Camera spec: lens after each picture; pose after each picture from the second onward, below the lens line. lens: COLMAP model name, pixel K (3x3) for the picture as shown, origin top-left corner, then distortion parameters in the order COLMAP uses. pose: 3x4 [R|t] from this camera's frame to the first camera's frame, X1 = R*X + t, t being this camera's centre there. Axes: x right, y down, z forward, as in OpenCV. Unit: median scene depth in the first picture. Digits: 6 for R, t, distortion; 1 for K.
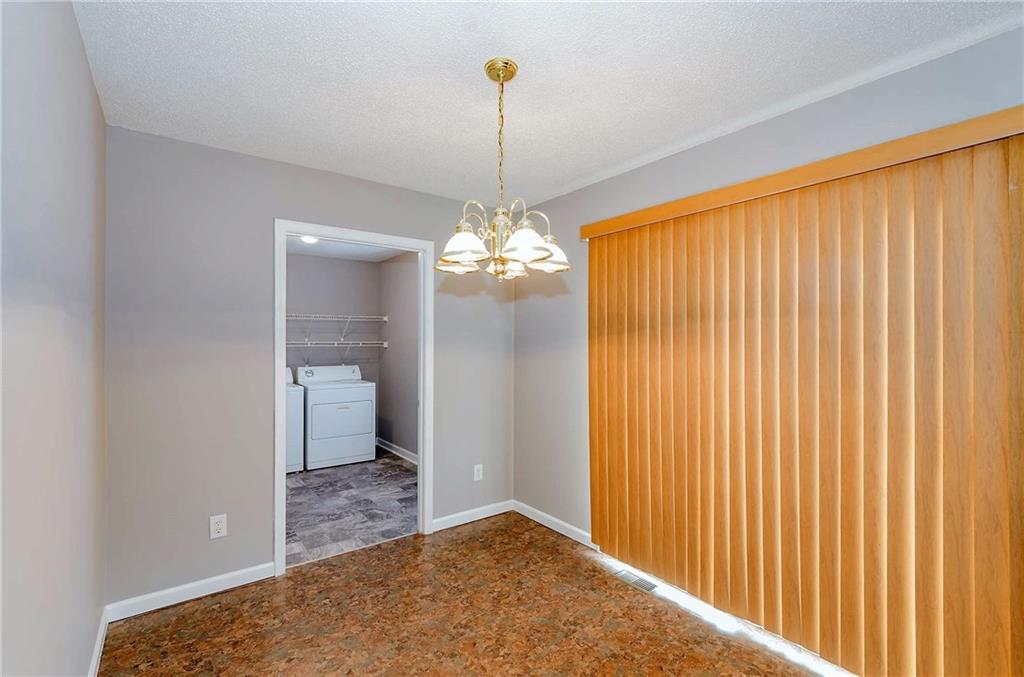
lens RADIAL K [[457.0, 0, 512.5], [0, 457.0, 339.7], [0, 0, 1]] dist [-0.000212, -0.000048]
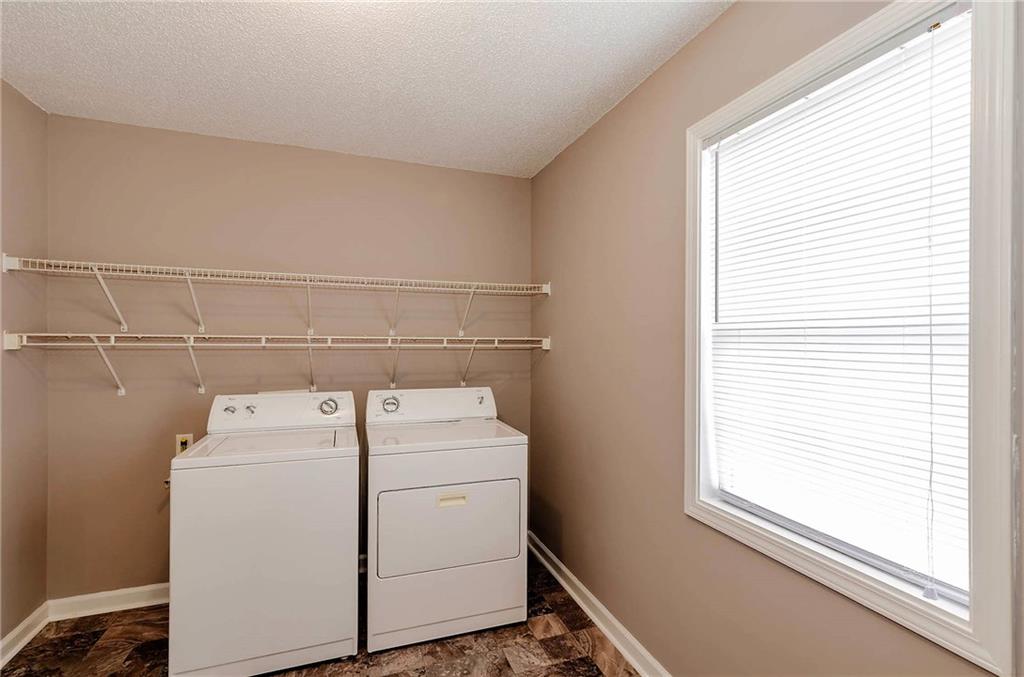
lens RADIAL K [[469.4, 0, 513.1], [0, 469.4, 339.7], [0, 0, 1]] dist [0.001610, 0.000600]
pose [[0.953184, 0.001057, -0.302388, -0.178749], [-0.000066, 0.999995, 0.003287, 0.005774], [0.302390, -0.003113, 0.953179, 0.574748]]
